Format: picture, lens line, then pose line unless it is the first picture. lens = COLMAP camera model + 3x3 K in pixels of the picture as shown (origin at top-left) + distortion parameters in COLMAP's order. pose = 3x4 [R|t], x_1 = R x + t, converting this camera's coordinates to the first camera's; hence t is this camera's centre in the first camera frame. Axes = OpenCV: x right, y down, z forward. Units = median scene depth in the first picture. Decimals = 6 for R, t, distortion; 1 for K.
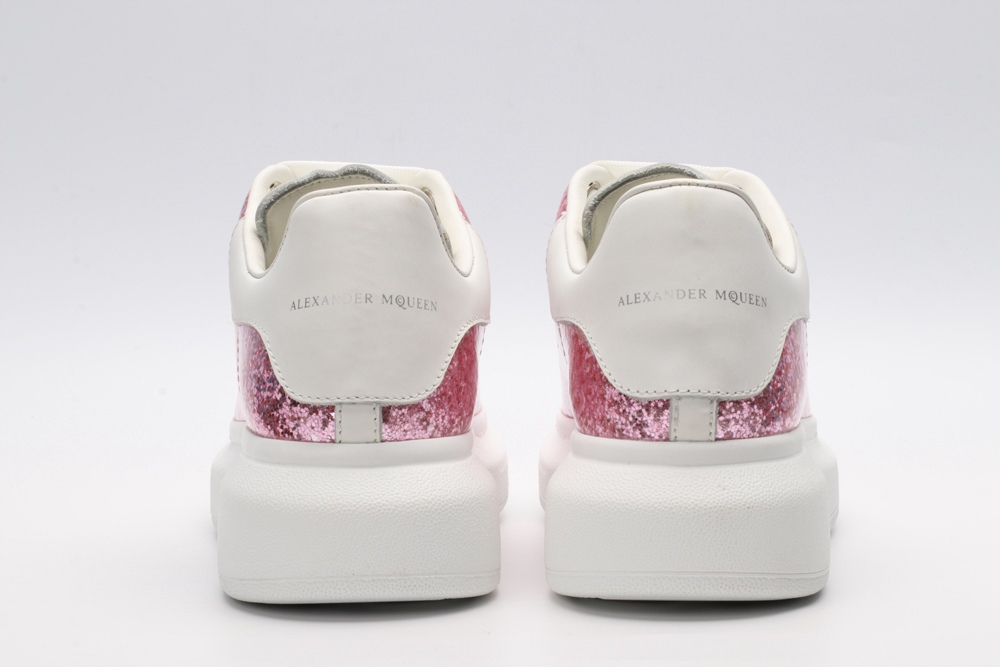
lens RADIAL K [[2364.2, 0, 500.4], [0, 2364.2, 333.0], [0, 0, 1]] dist [-0.240144, 0.000000]
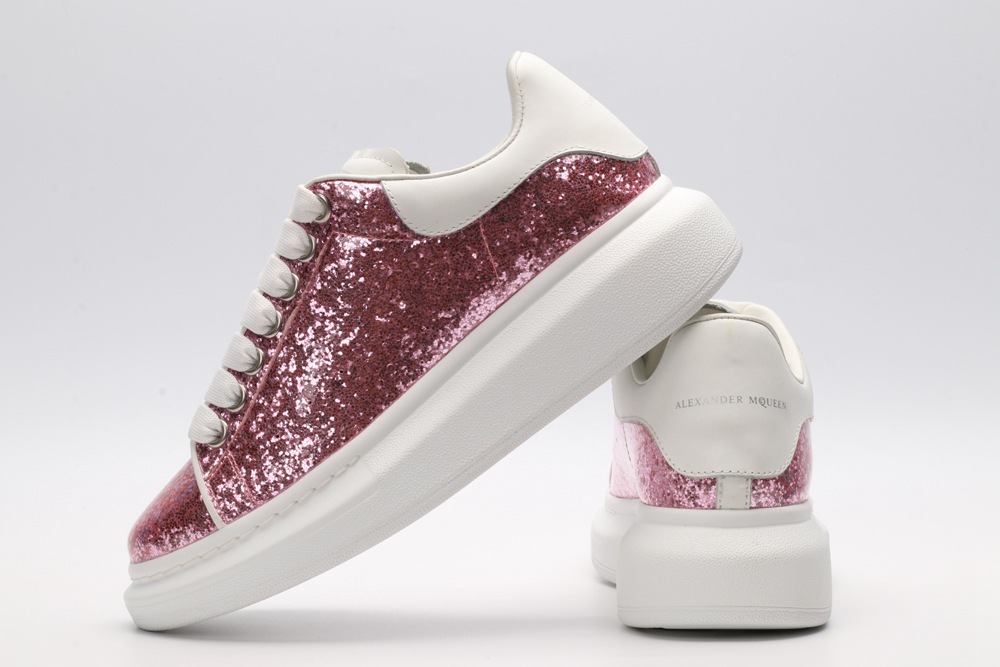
lens RADIAL K [[2364.2, 0, 499.8], [0, 2364.2, 334.1], [0, 0, 1]] dist [-0.240144, 0.000000]
pose [[0.999535, 0.001262, 0.030466, -0.091116], [0.000145, 0.998935, -0.046137, 0.008119], [-0.030492, 0.046120, 0.998470, -0.334709]]
